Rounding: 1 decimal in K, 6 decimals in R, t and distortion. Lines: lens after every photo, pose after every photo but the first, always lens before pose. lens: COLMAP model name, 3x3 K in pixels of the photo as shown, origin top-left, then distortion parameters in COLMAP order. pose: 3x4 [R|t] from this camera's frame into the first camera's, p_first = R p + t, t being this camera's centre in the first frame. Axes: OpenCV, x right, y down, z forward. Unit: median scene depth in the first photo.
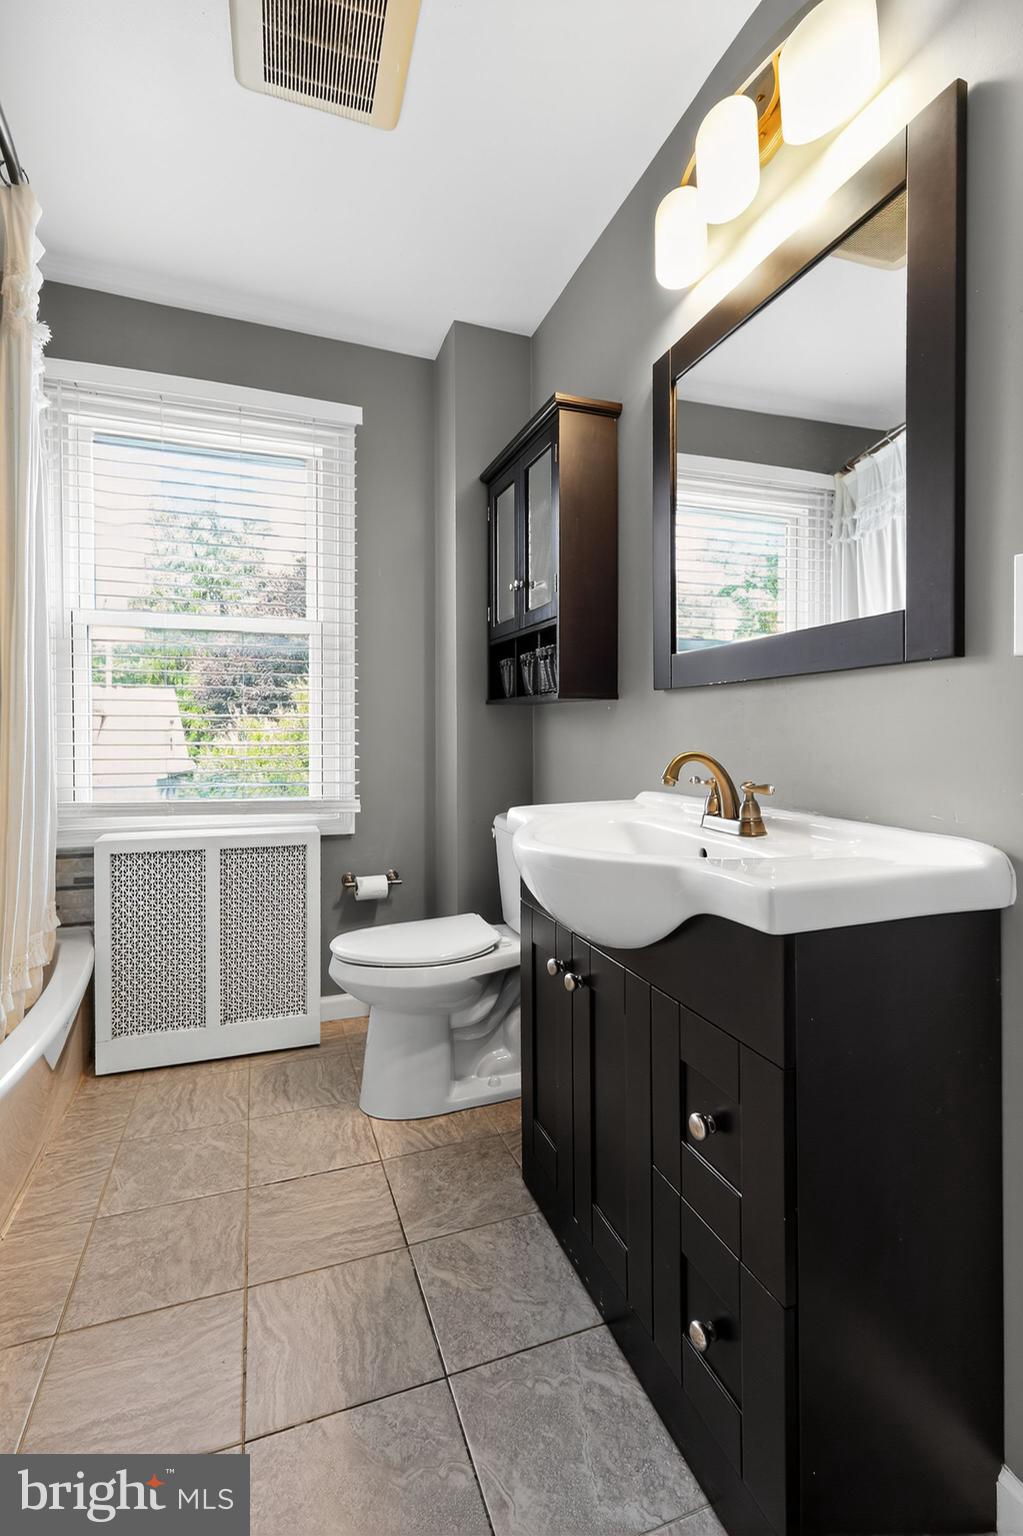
lens RADIAL K [[690.1, 0, 510.8], [0, 690.1, 727.9], [0, 0, 1]] dist [0.000385, -0.000593]
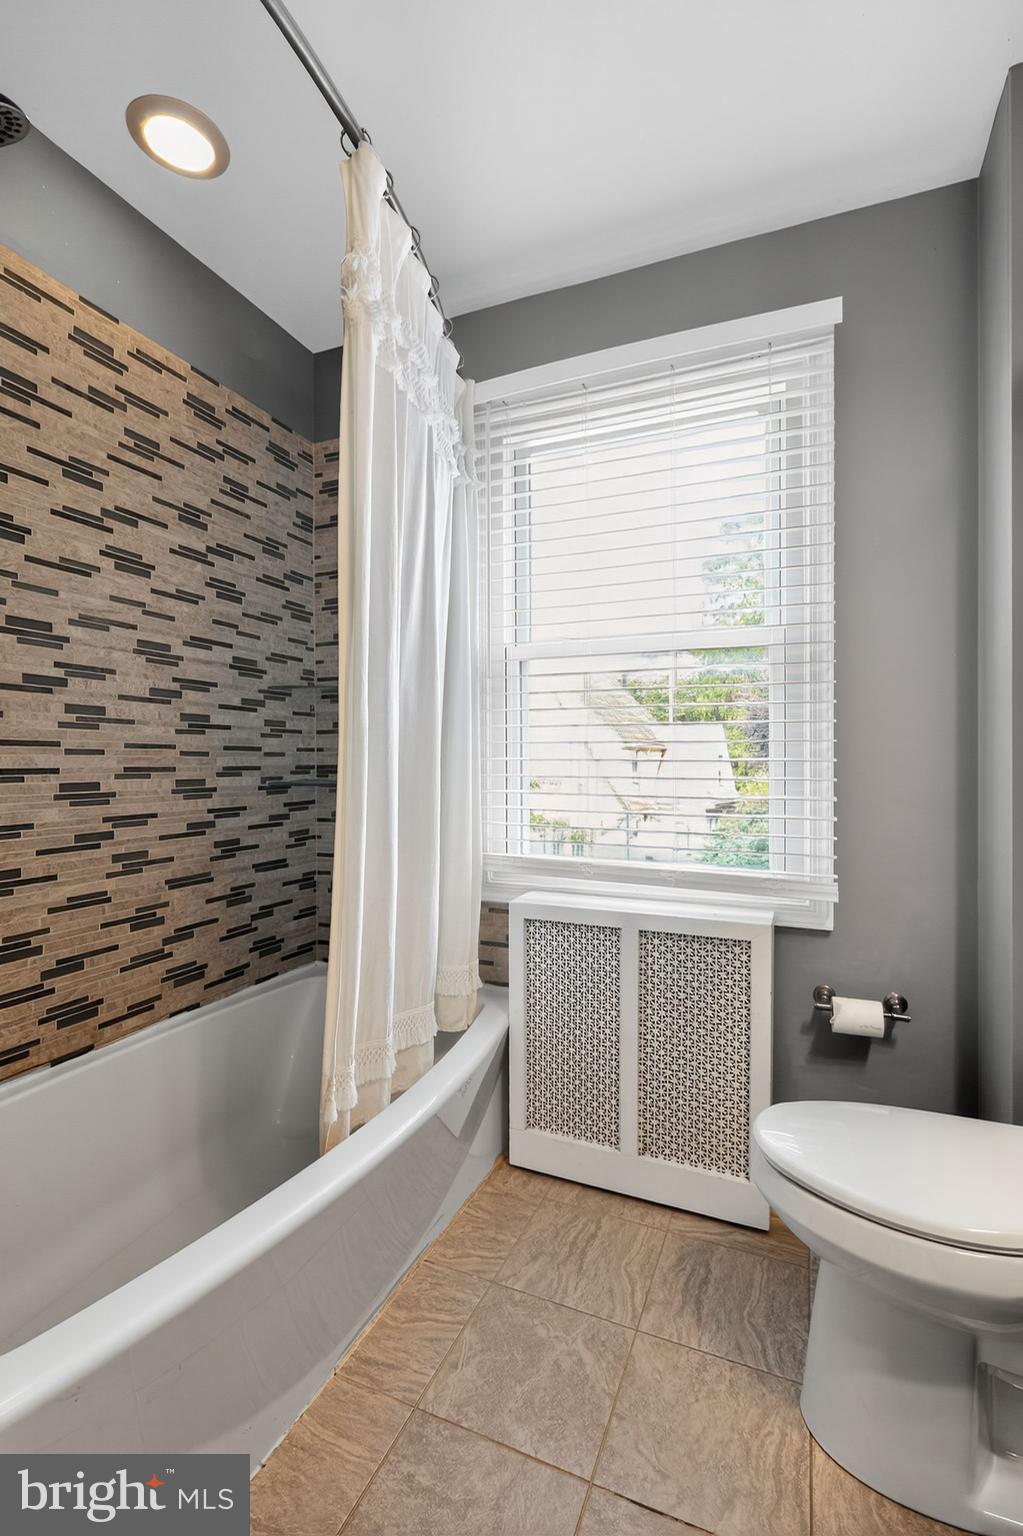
lens RADIAL K [[690.1, 0, 510.7], [0, 690.1, 764.9], [0, 0, 1]] dist [0.000385, -0.000593]
pose [[0.730026, 0.003170, -0.683412, 0.008467], [0.001039, 0.999983, 0.005748, -0.017739], [0.683419, -0.004906, 0.730010, 0.338718]]
